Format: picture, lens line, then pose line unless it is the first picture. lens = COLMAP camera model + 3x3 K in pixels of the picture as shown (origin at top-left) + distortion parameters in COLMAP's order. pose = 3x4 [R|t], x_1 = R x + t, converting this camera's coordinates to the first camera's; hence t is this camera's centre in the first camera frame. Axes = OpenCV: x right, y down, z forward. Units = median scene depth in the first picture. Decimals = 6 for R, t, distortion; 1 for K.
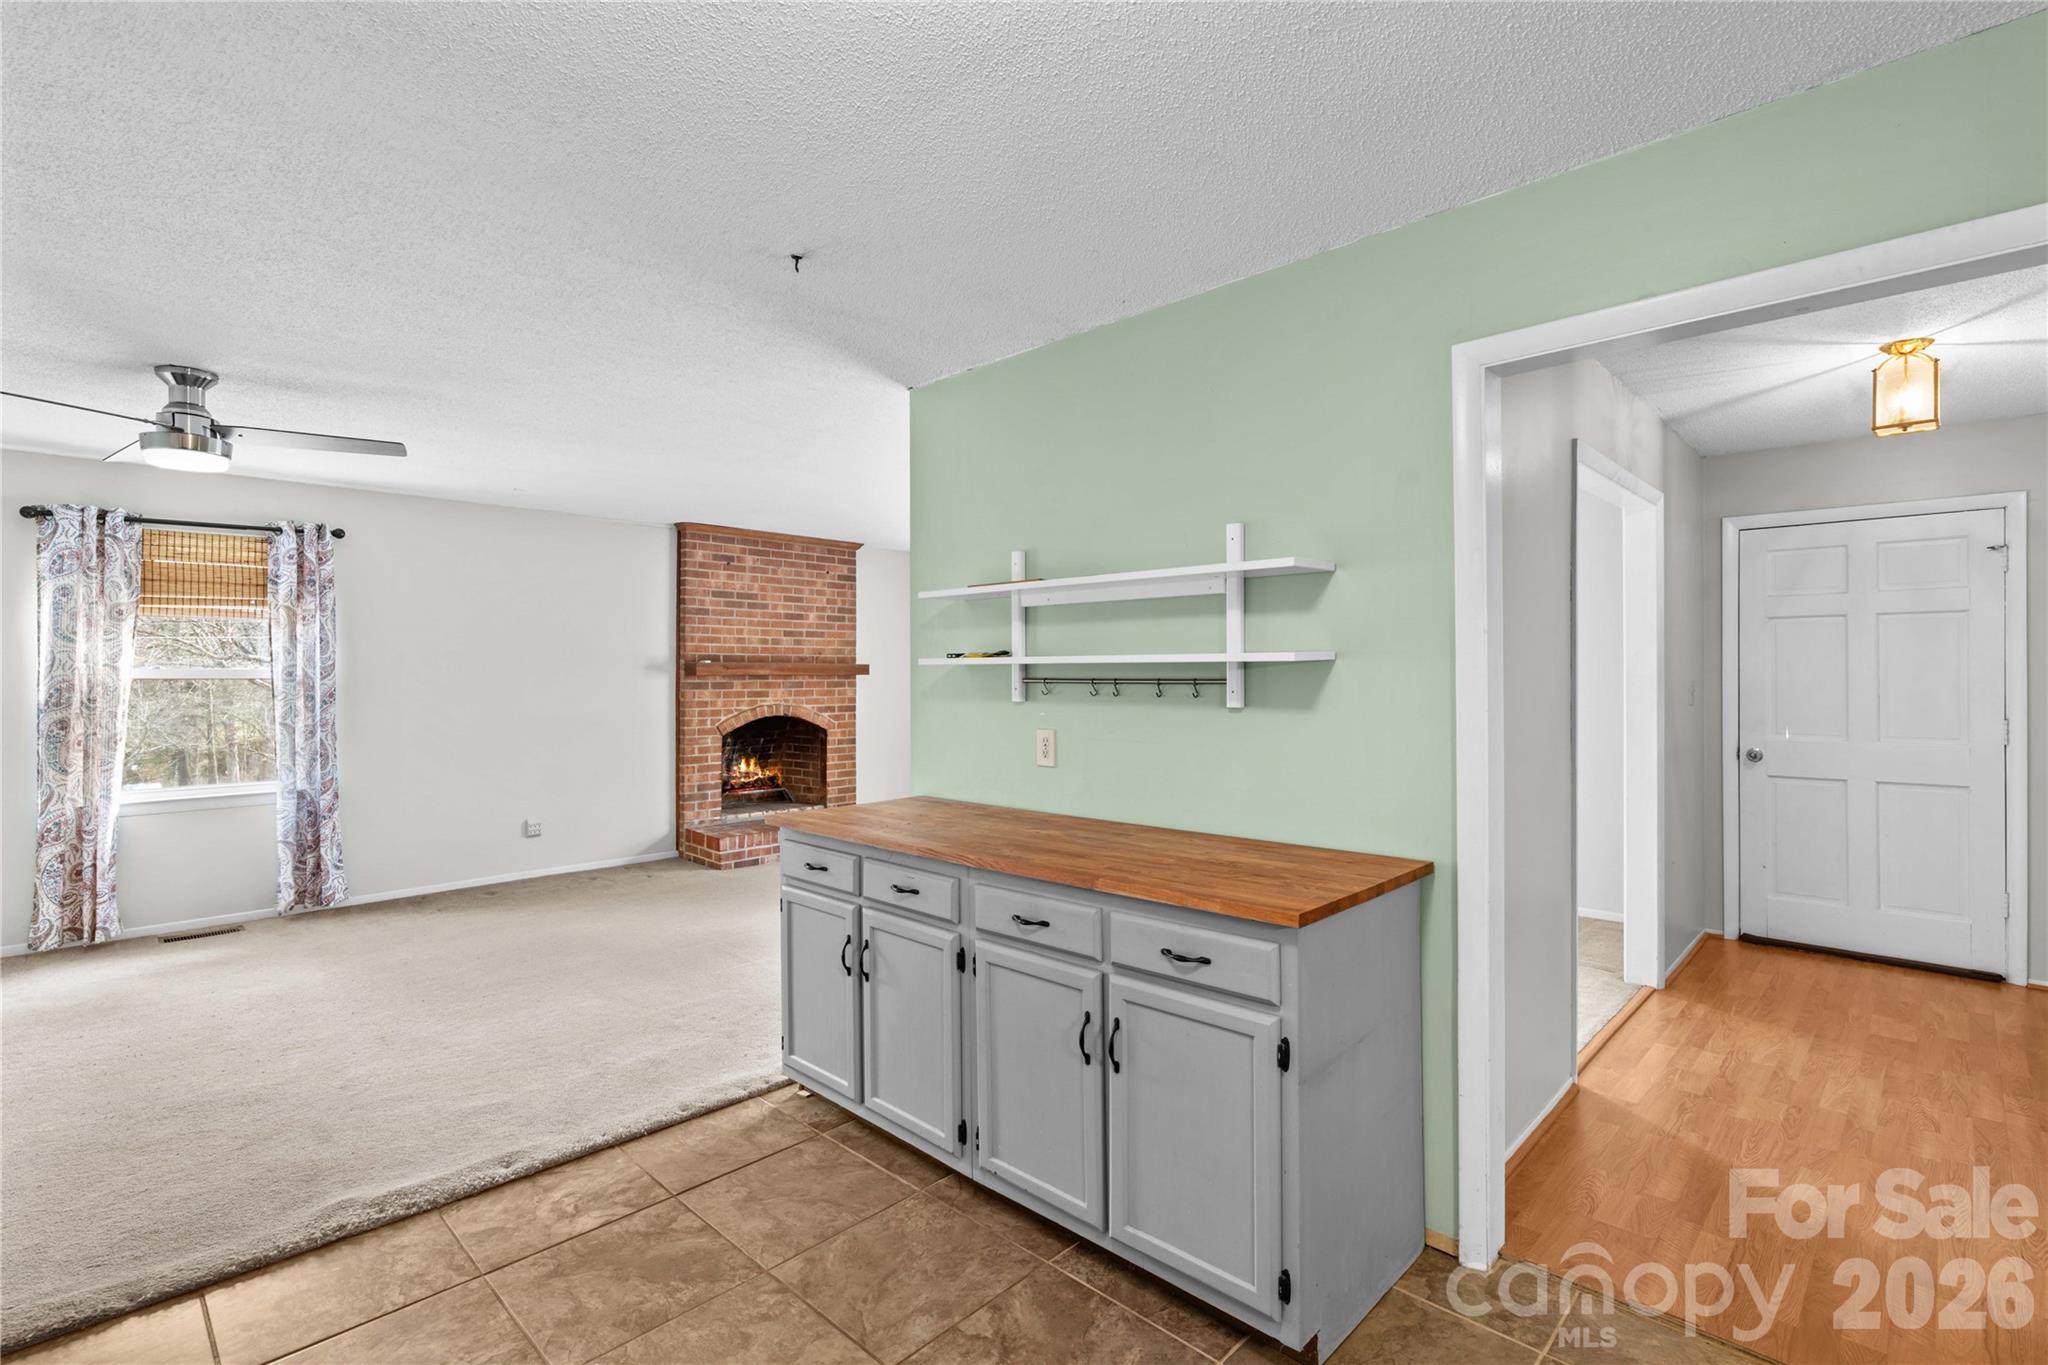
lens RADIAL K [[940.8, 0, 1009.1], [0, 940.8, 680.6], [0, 0, 1]] dist [-0.010250, 0.000743]
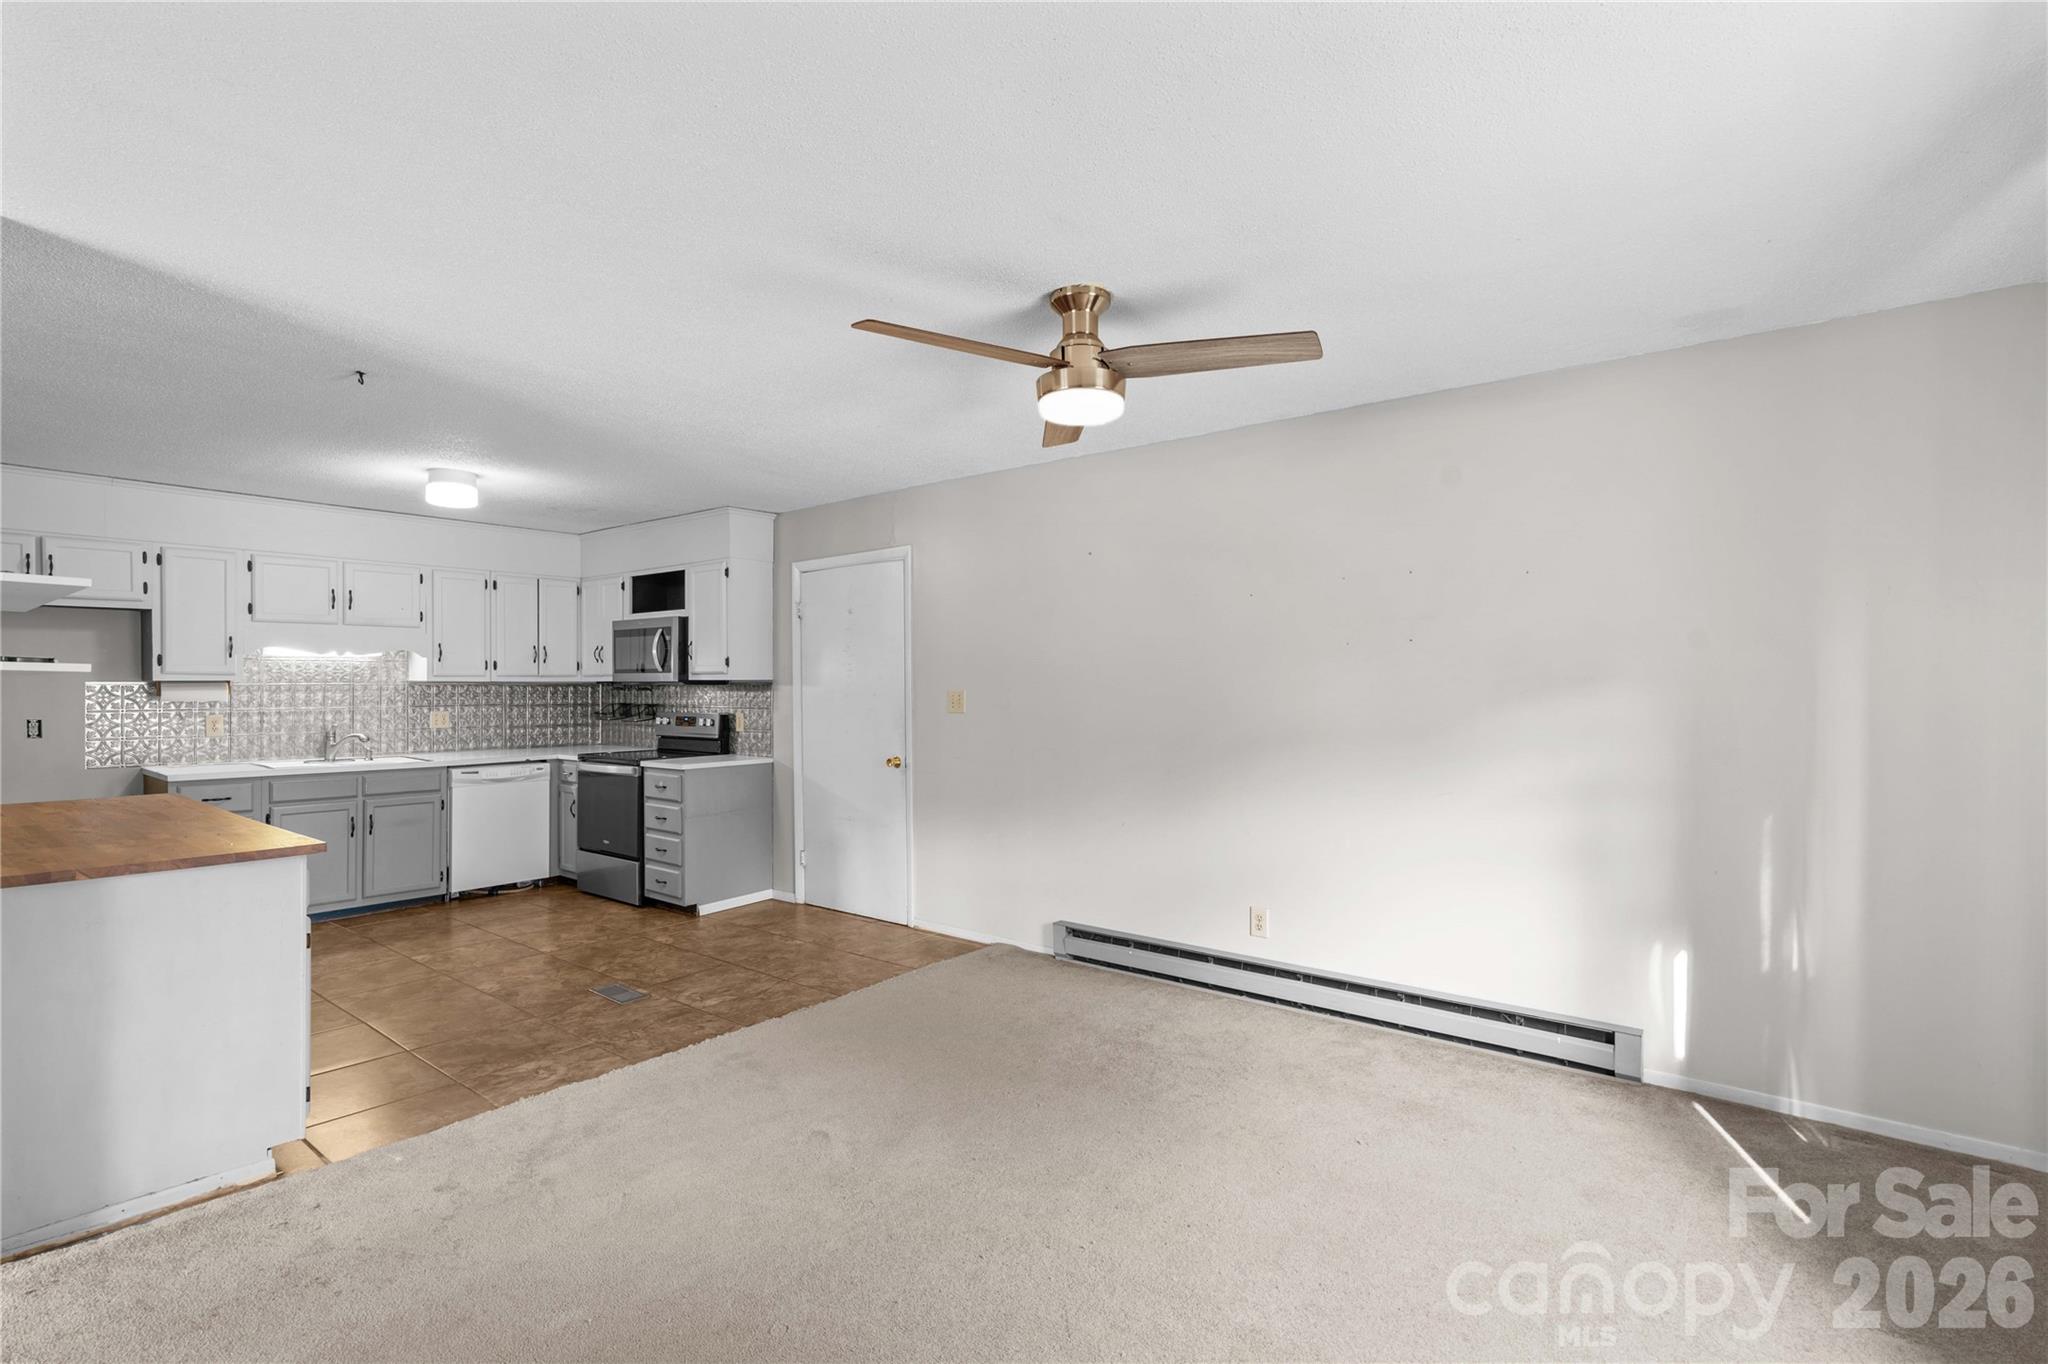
lens RADIAL K [[940.8, 0, 1070.6], [0, 940.8, 690.7], [0, 0, 1]] dist [-0.010250, 0.000743]
pose [[-0.990669, 0.000323, -0.136288, -0.825487], [-0.001730, 0.999887, 0.014941, -0.017256], [0.136277, 0.015038, -0.990557, 1.931520]]
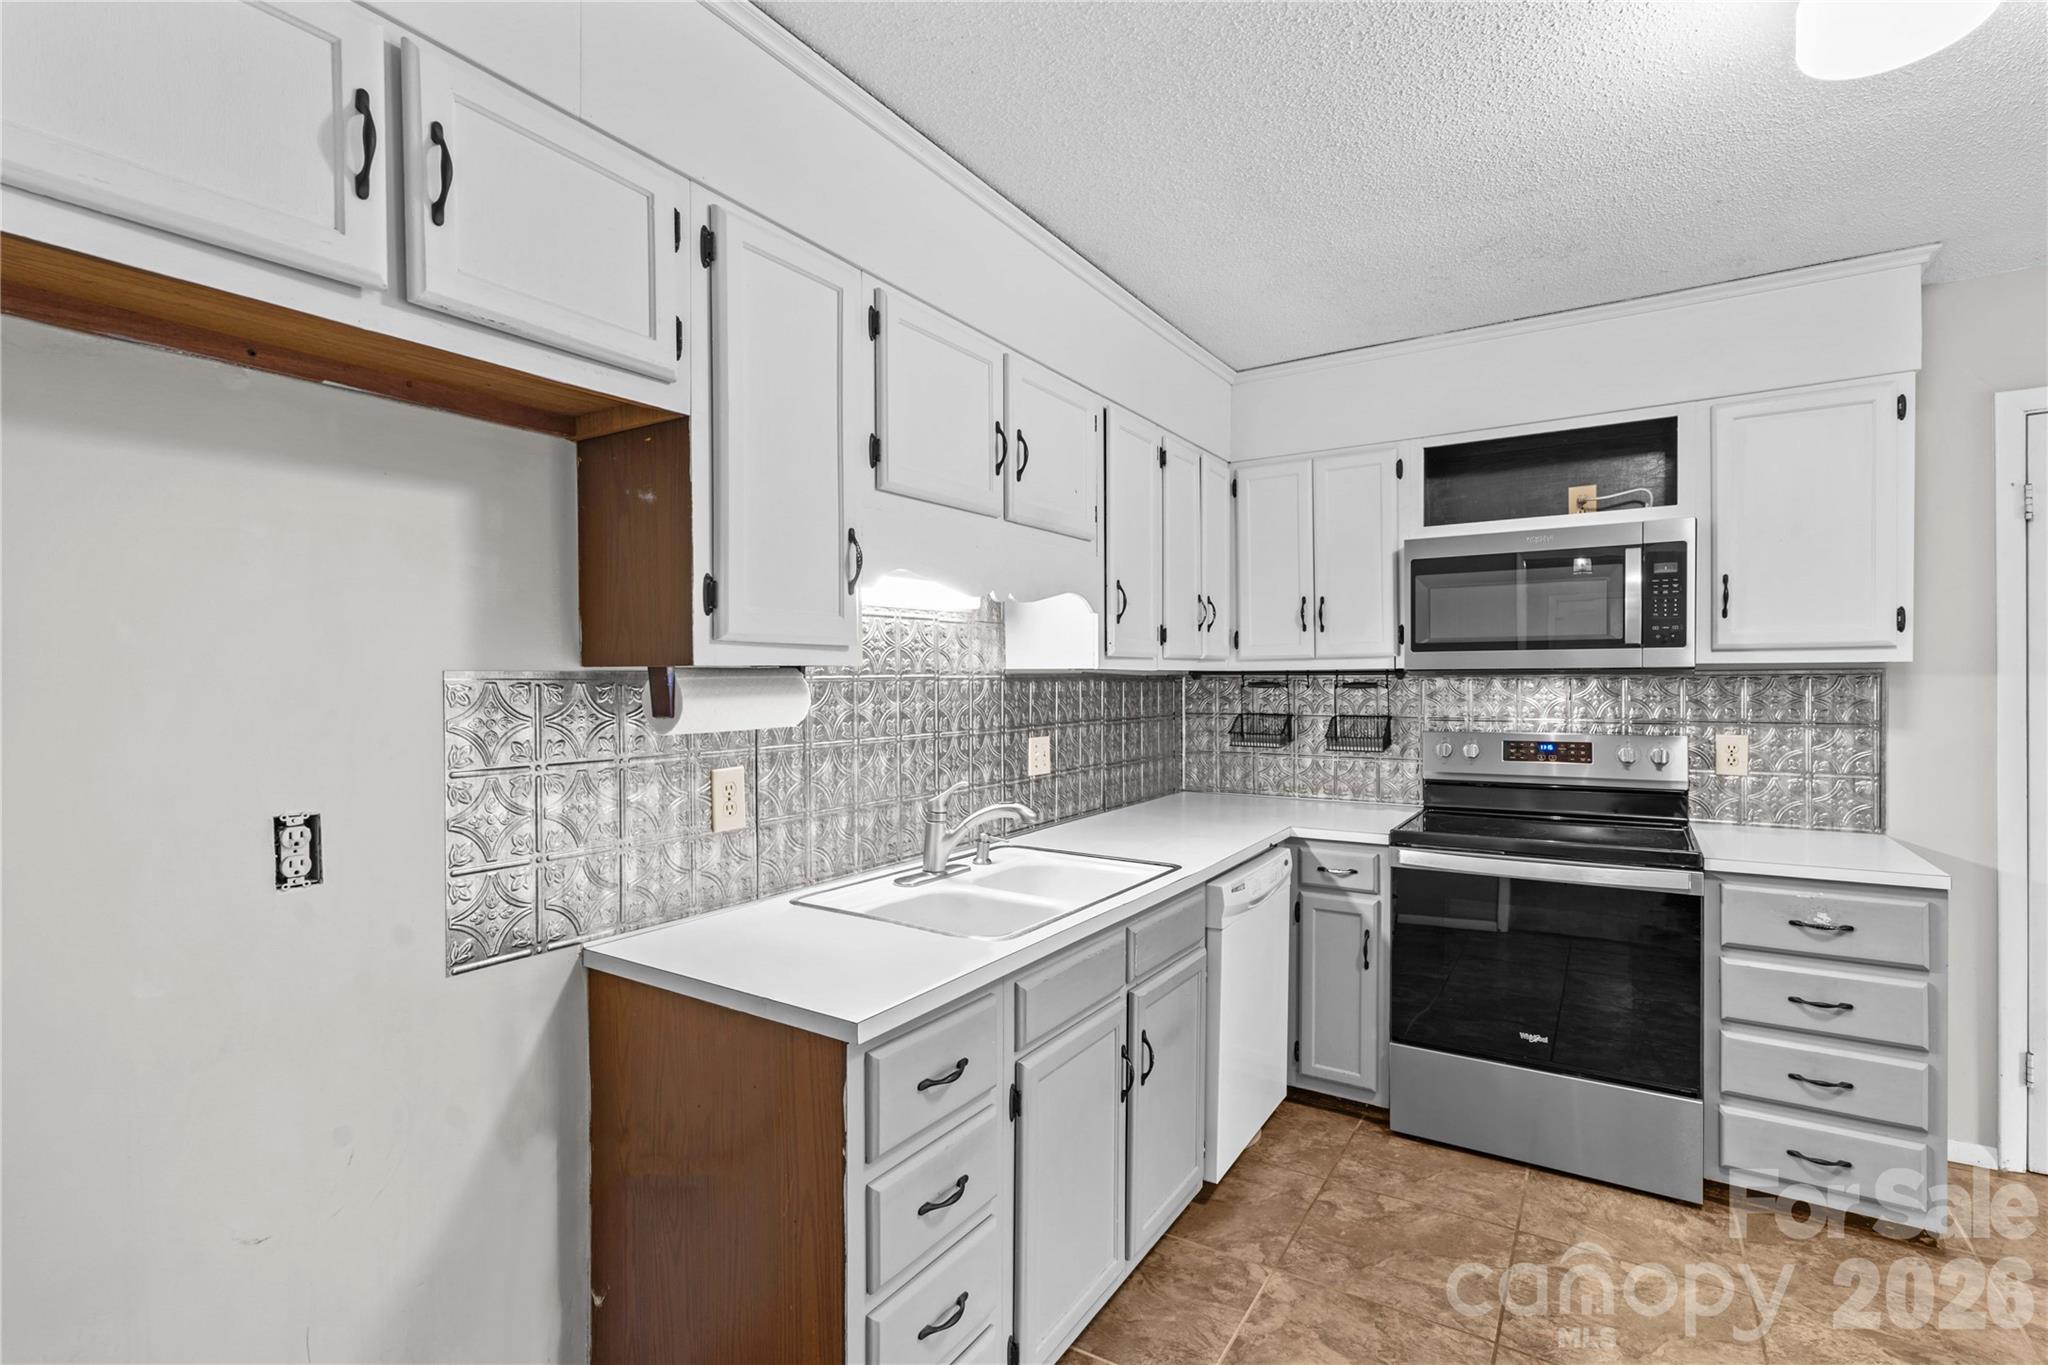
lens RADIAL K [[940.8, 0, 1049.0], [0, 940.8, 686.5], [0, 0, 1]] dist [-0.010250, 0.000743]
pose [[-0.979433, 0.007699, -0.201623, 0.453734], [0.004658, 0.999868, 0.015553, -0.003353], [0.201716, 0.014294, -0.979340, 0.605707]]
